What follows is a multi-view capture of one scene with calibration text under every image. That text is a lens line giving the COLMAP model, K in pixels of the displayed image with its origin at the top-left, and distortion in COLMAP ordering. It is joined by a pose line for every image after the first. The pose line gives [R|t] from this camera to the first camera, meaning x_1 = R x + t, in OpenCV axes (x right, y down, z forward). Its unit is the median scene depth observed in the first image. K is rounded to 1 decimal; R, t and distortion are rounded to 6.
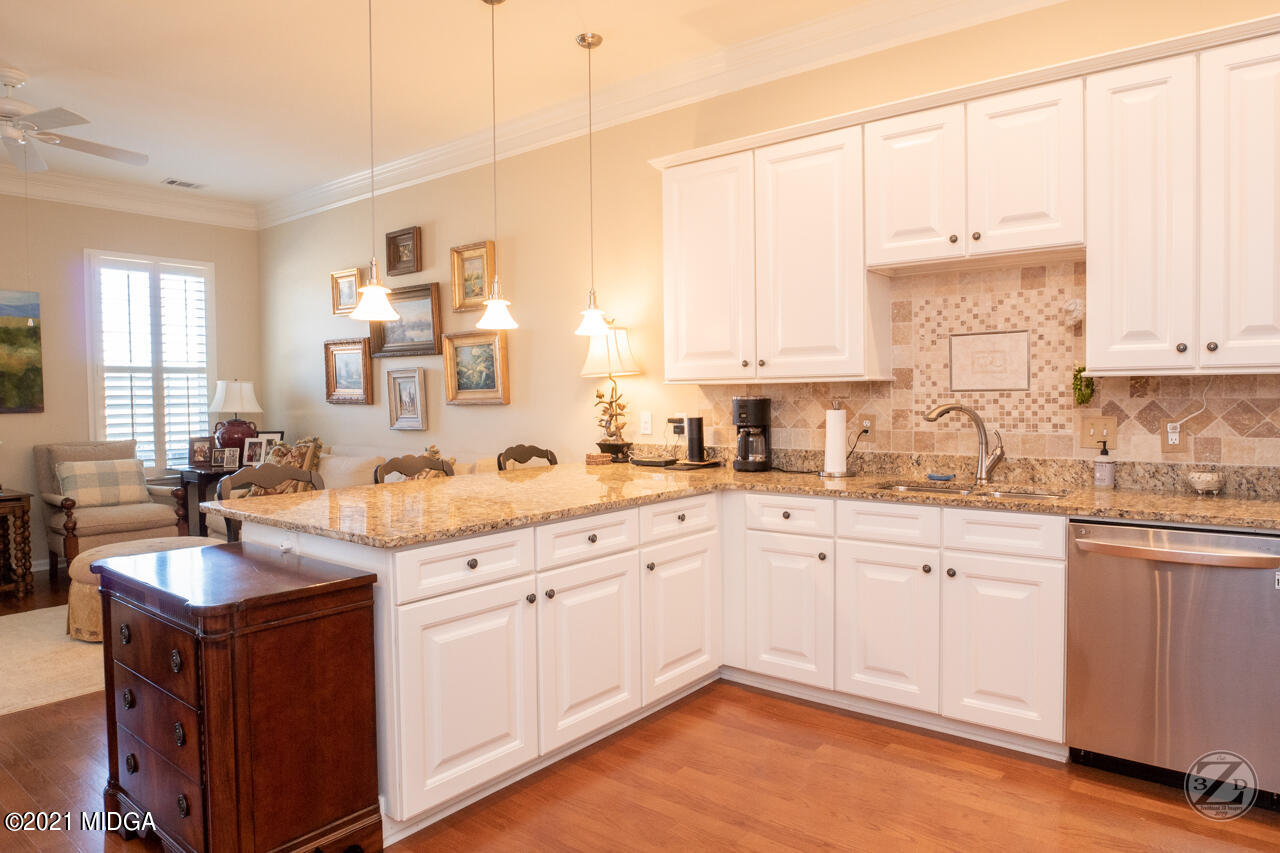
lens RADIAL K [[800.0, 0, 642.1], [0, 800.0, 421.8], [0, 0, 1]] dist [-0.044577, 0.016147]
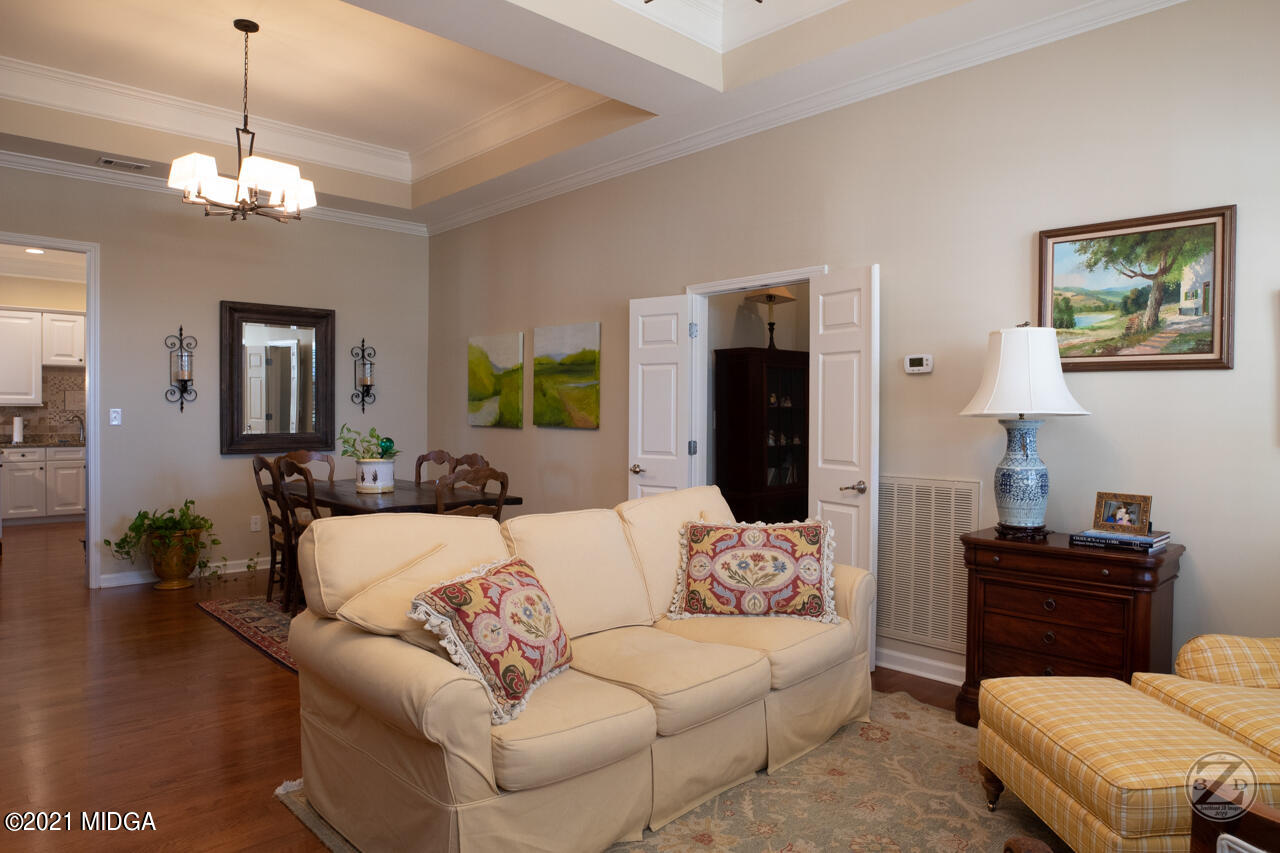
lens RADIAL K [[800.0, 0, 642.1], [0, 800.0, 421.8], [0, 0, 1]] dist [-0.044577, 0.016147]
pose [[0.120909, 0.000004, 0.992664, -1.227403], [0.031196, 0.999506, -0.003804, 0.043846], [-0.992173, 0.031427, 0.120849, -0.780725]]
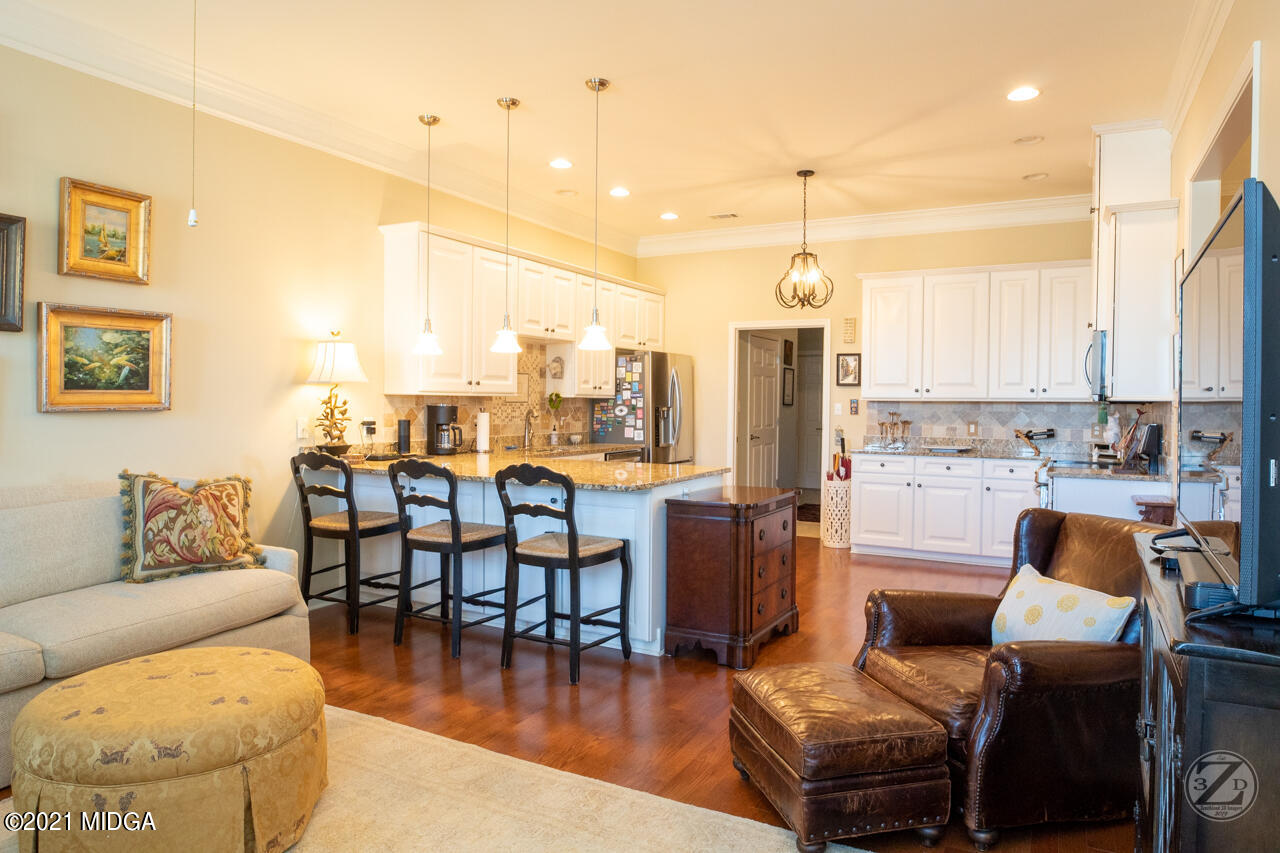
lens RADIAL K [[800.0, 0, 642.1], [0, 800.0, 421.8], [0, 0, 1]] dist [-0.044577, 0.016147]
pose [[-0.178865, -0.011300, 0.983809, -0.907773], [0.029985, 0.999407, 0.016930, -0.008759], [-0.983417, 0.032527, -0.178421, 0.602270]]
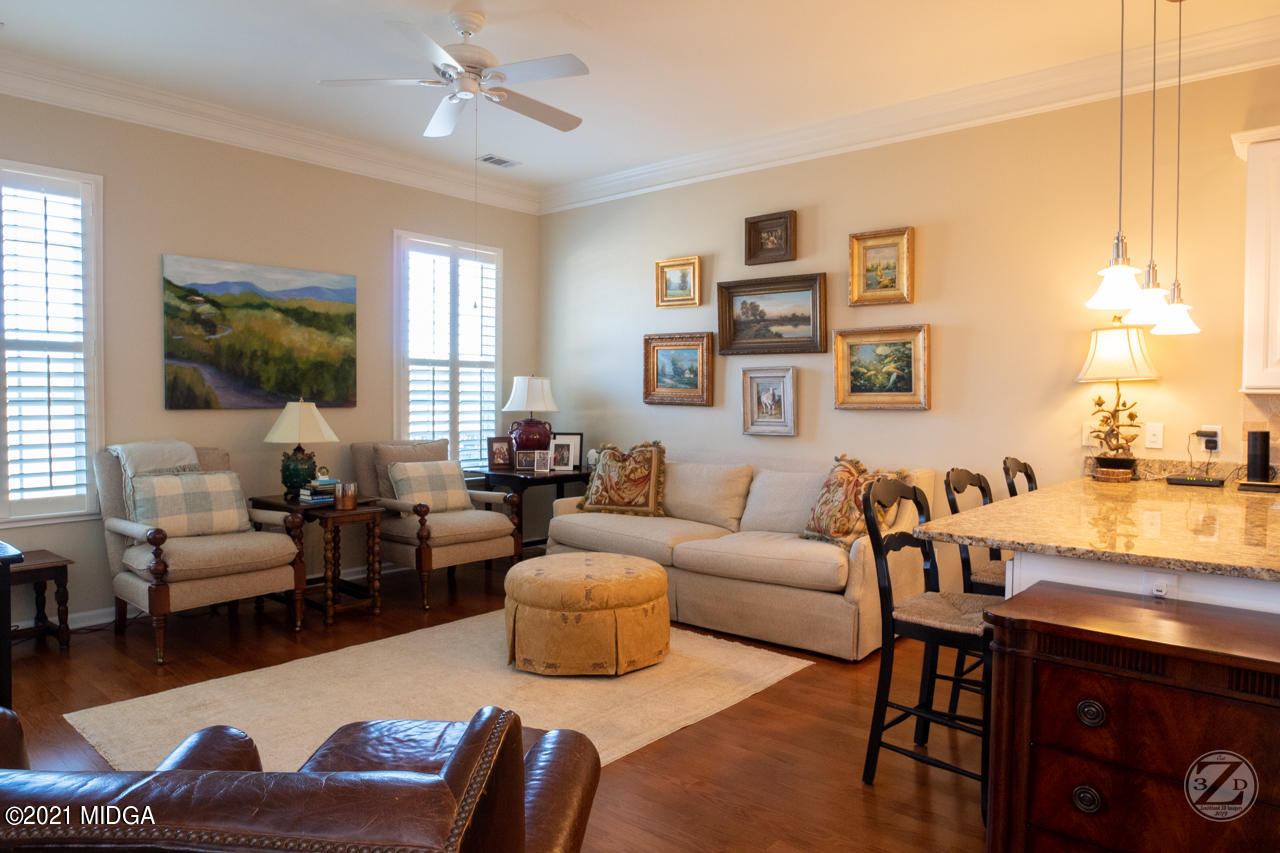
lens RADIAL K [[800.0, 0, 642.1], [0, 800.0, 421.8], [0, 0, 1]] dist [-0.044577, 0.016147]
pose [[0.999124, 0.021234, -0.036059, -0.406392], [-0.021385, 0.999764, -0.003811, 0.001408], [0.035969, 0.004579, 0.999342, 0.088199]]
